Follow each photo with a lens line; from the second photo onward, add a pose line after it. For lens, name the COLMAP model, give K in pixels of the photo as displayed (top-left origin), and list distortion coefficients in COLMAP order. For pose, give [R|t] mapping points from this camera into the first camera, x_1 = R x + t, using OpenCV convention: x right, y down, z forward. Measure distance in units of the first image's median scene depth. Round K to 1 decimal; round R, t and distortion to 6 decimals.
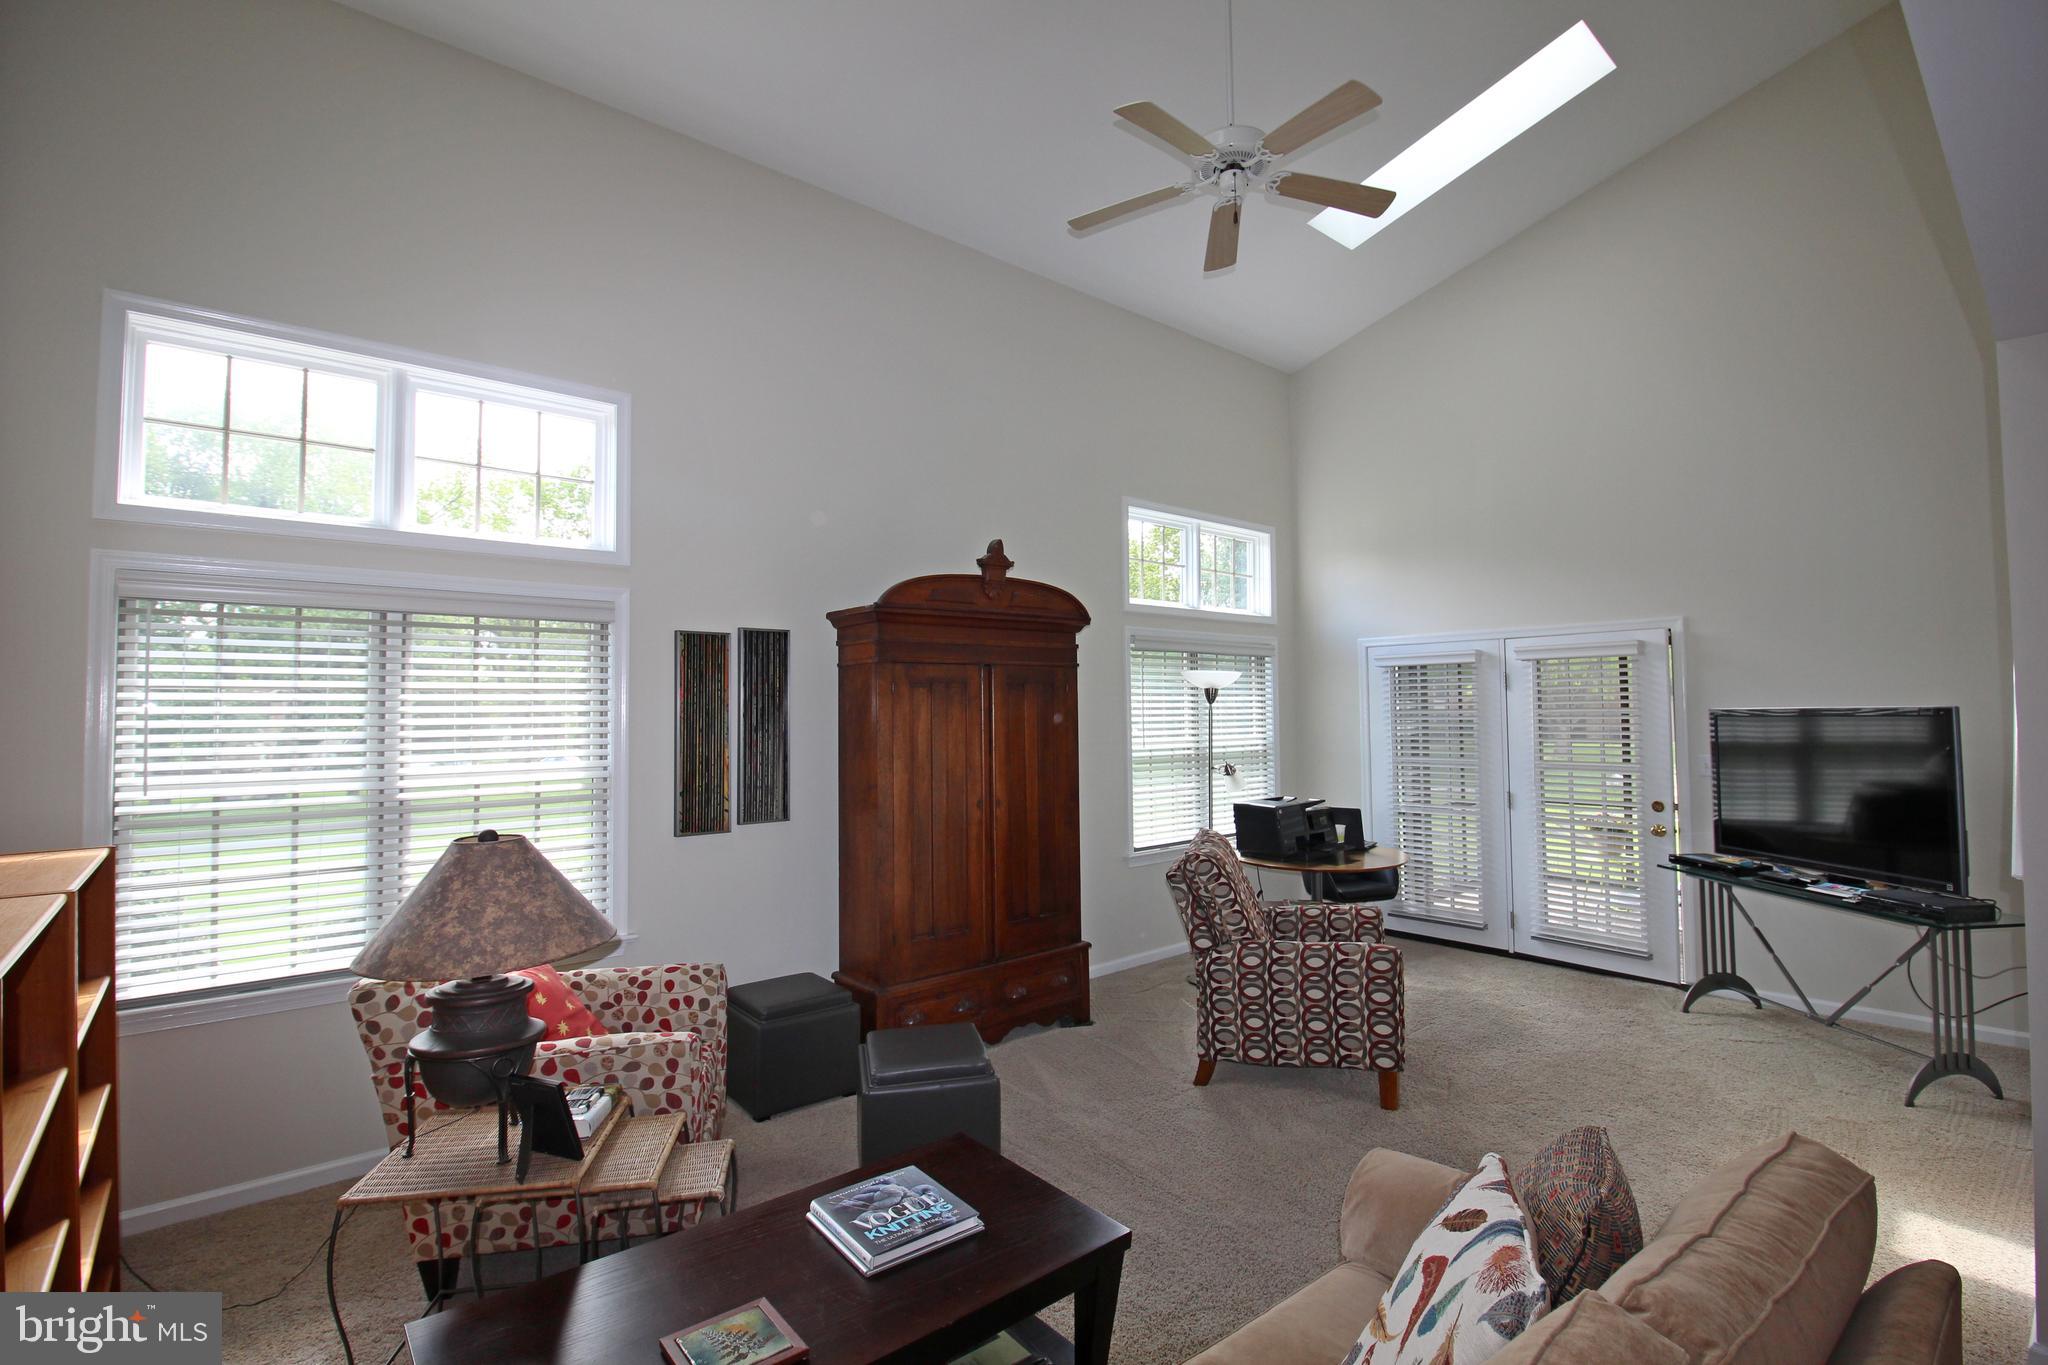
lens RADIAL K [[944.6, 0, 1049.6], [0, 944.6, 674.9], [0, 0, 1]] dist [0.001740, -0.015192]
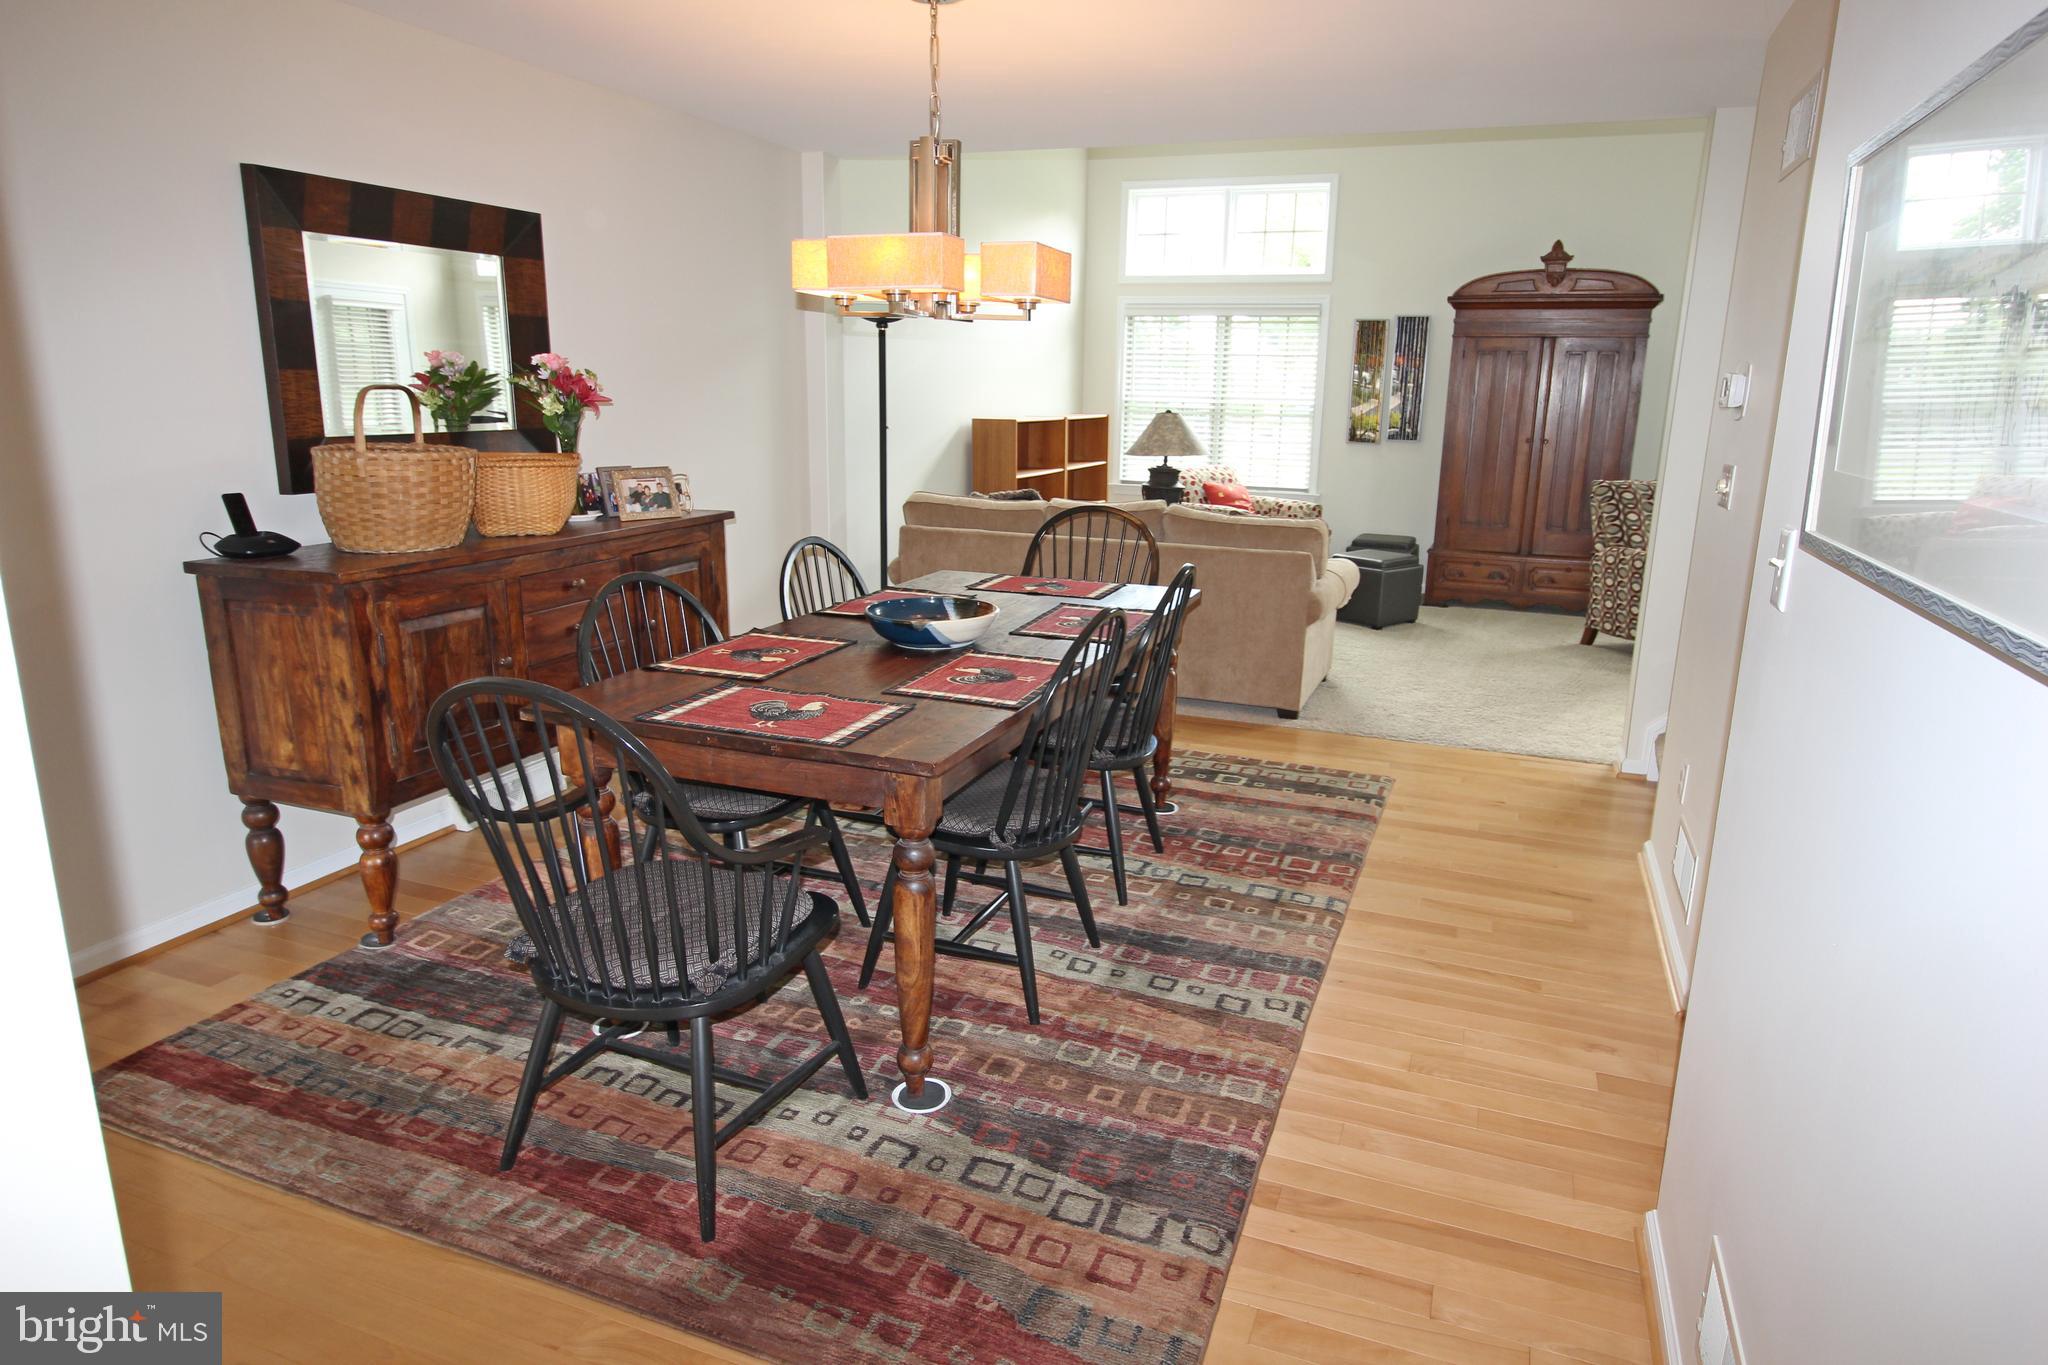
lens RADIAL K [[1207.5, 0, 1049.4], [0, 1207.5, 676.2], [0, 0, 1]] dist [-0.004097, -0.002611]
pose [[0.450164, 0.233455, -0.861888, 1.314235], [0.011652, 0.963601, 0.267091, -0.014001], [0.892870, -0.130278, 0.431058, -0.474959]]
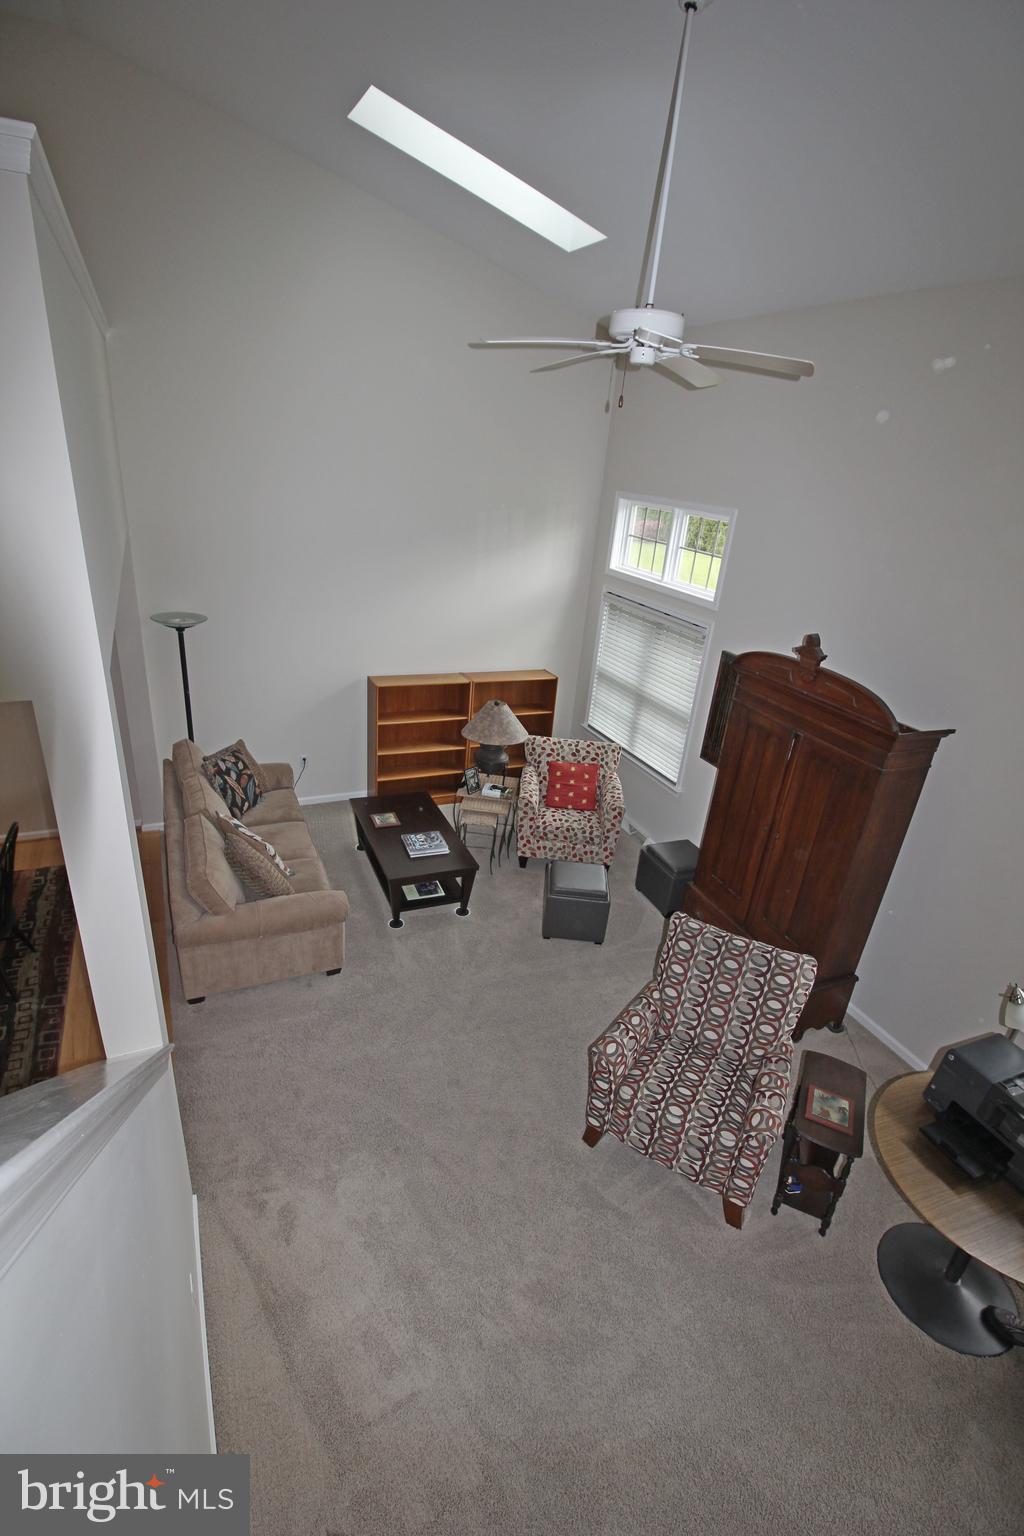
lens RADIAL K [[722.8, 0, 511.9], [0, 722.8, 781.8], [0, 0, 1]] dist [0.000685, -0.015478]
pose [[-0.286548, 0.386676, -0.876568, 0.971123], [-0.042824, 0.908851, 0.414916, -0.356856], [0.957108, 0.156432, -0.243871, 0.961769]]
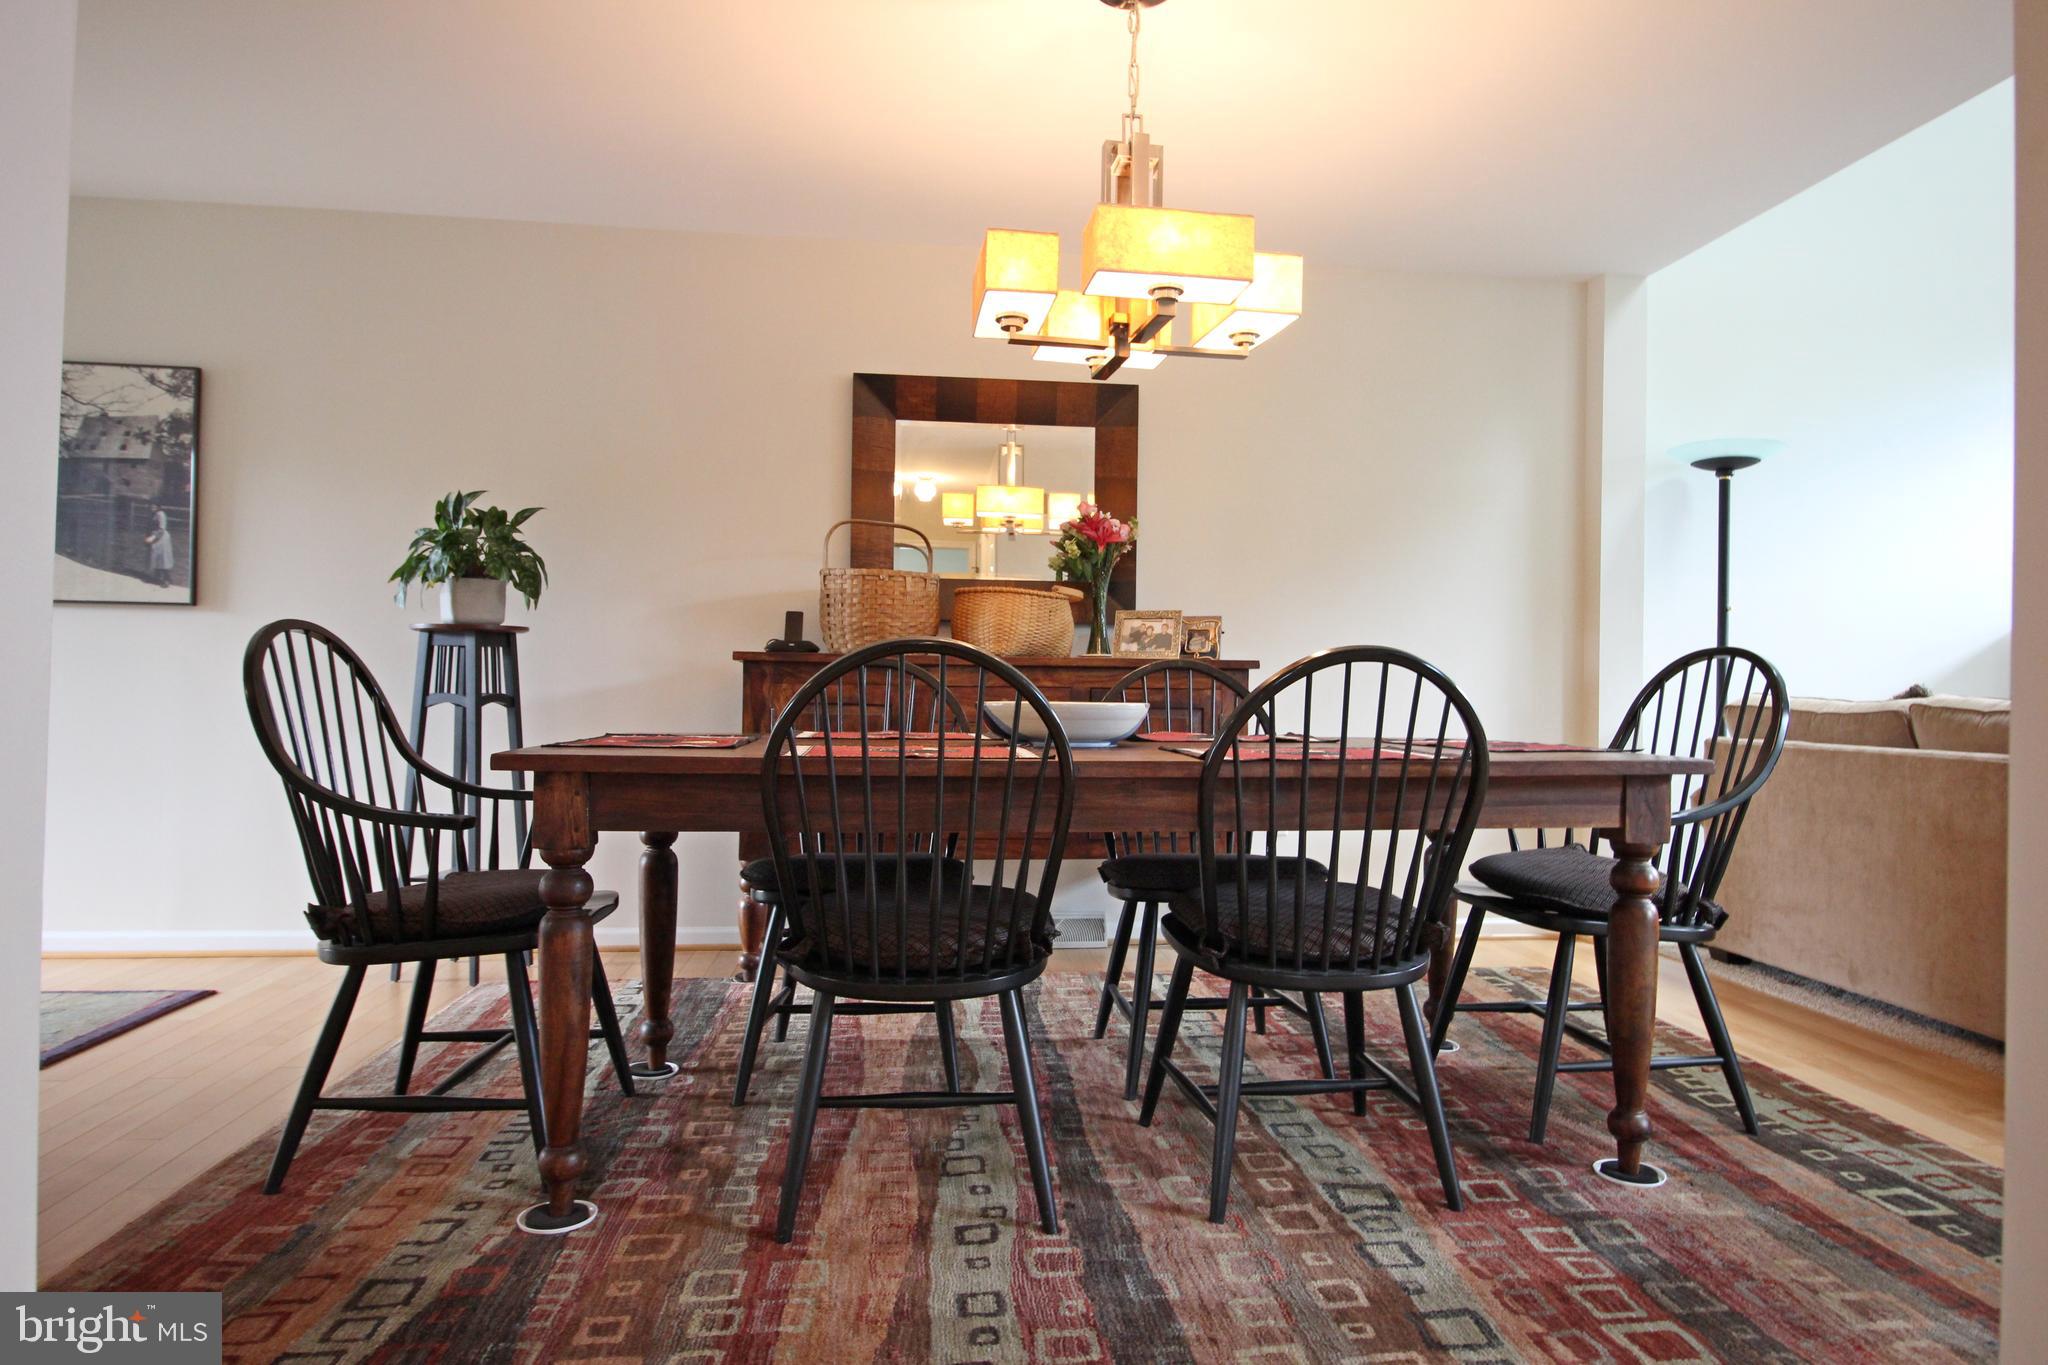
lens RADIAL K [[1207.5, 0, 1049.4], [0, 1207.5, 676.2], [0, 0, 1]] dist [-0.004097, -0.002611]
pose [[-0.575179, -0.002491, -0.818024, 1.092104], [0.026031, 0.999433, -0.021347, 0.150303], [0.817613, -0.033573, -0.574788, 0.140854]]
